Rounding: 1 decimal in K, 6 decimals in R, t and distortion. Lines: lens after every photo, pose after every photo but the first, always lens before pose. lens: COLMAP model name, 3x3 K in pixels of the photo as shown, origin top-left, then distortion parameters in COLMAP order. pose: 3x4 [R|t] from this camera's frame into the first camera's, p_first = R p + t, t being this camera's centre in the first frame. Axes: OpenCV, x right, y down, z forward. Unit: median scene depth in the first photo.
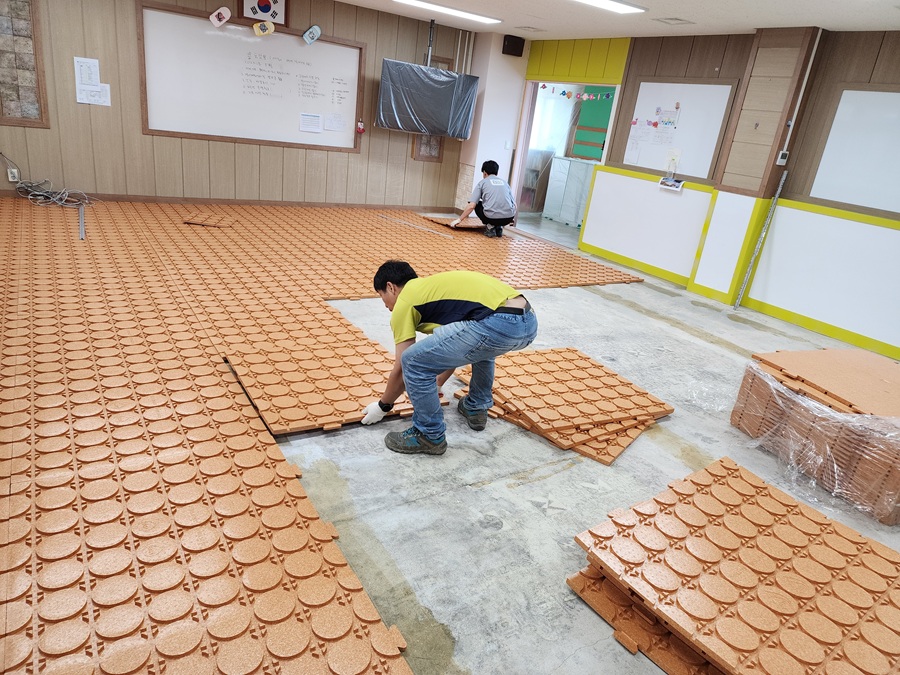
lens RADIAL K [[600.4, 0, 450.4], [0, 600.4, 343.6], [0, 0, 1]] dist [0.036139, -0.037387]
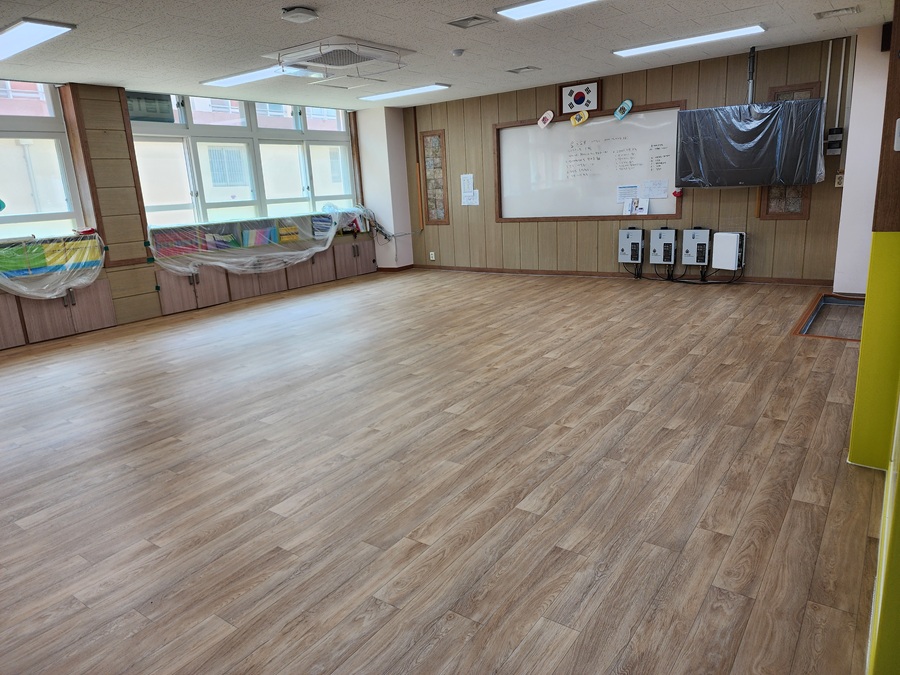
lens RADIAL K [[600.4, 0, 456.1], [0, 600.4, 337.6], [0, 0, 1]] dist [0.036139, -0.037387]
pose [[0.363742, 0.089033, -0.927235, 0.677049], [-0.224488, 0.974461, 0.005504, -0.089251], [0.904045, 0.206151, 0.374439, 0.478040]]
